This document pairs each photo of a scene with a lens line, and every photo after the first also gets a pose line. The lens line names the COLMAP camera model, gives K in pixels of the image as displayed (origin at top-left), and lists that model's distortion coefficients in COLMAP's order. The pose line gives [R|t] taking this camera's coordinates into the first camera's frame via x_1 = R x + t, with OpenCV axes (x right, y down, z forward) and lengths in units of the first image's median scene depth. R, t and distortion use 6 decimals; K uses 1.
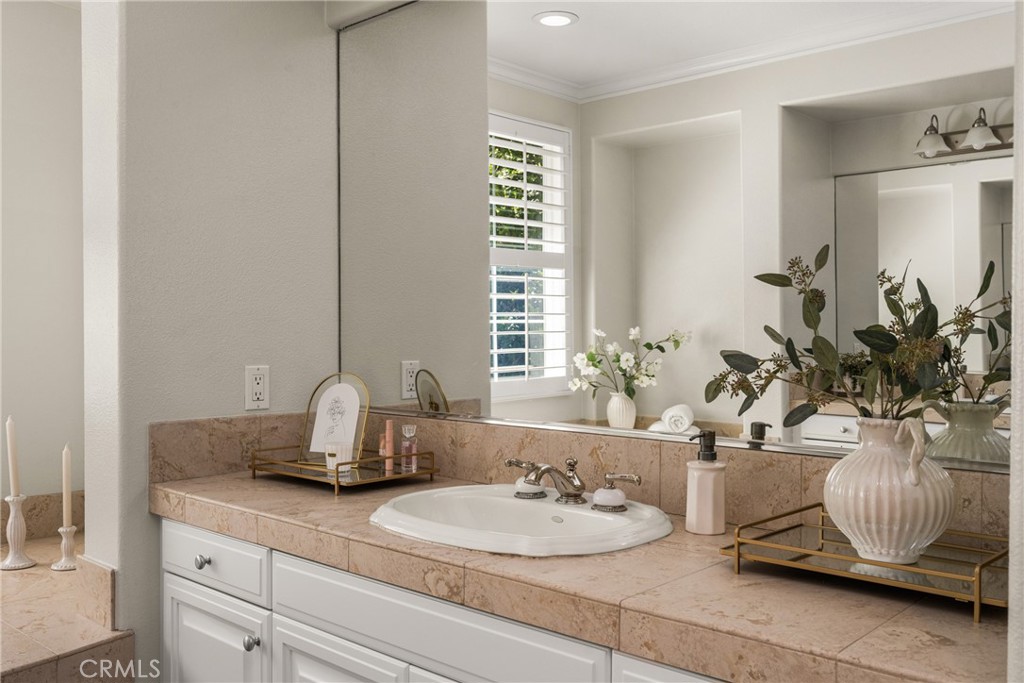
lens RADIAL K [[908.6, 0, 509.3], [0, 908.6, 334.5], [0, 0, 1]] dist [-0.004672, -0.010658]
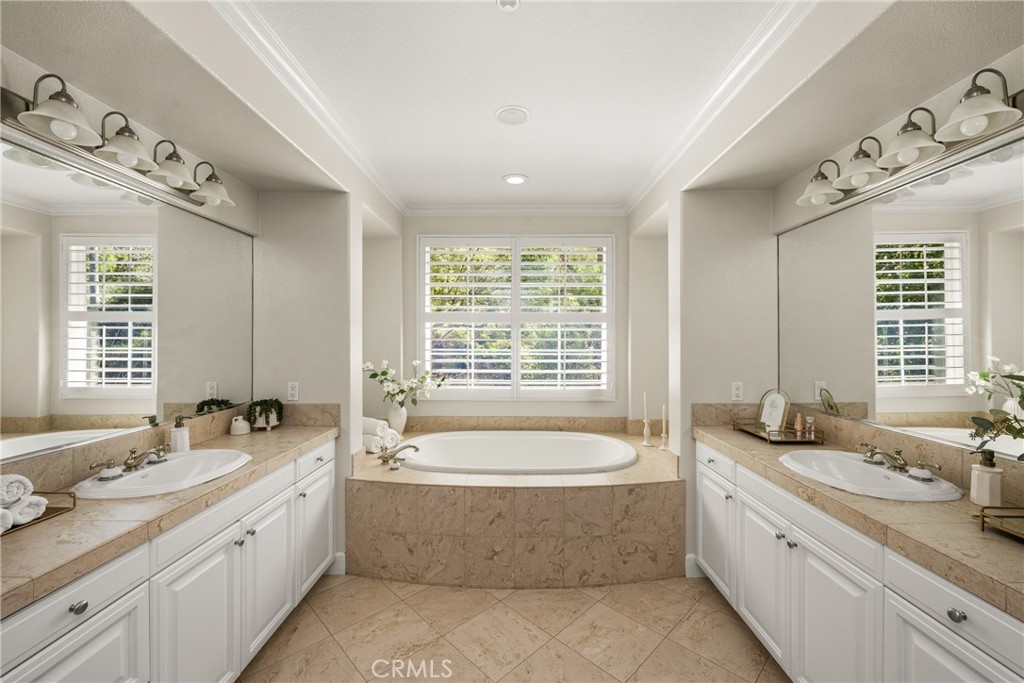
lens RADIAL K [[410.4, 0, 511.5], [0, 410.4, 341.8], [0, 0, 1]] dist [-0.009408, 0.001395]
pose [[0.674085, 0.003104, -0.738647, 0.135076], [0.002805, 0.999973, 0.006762, -0.092419], [0.738648, -0.006631, 0.674059, -0.198901]]
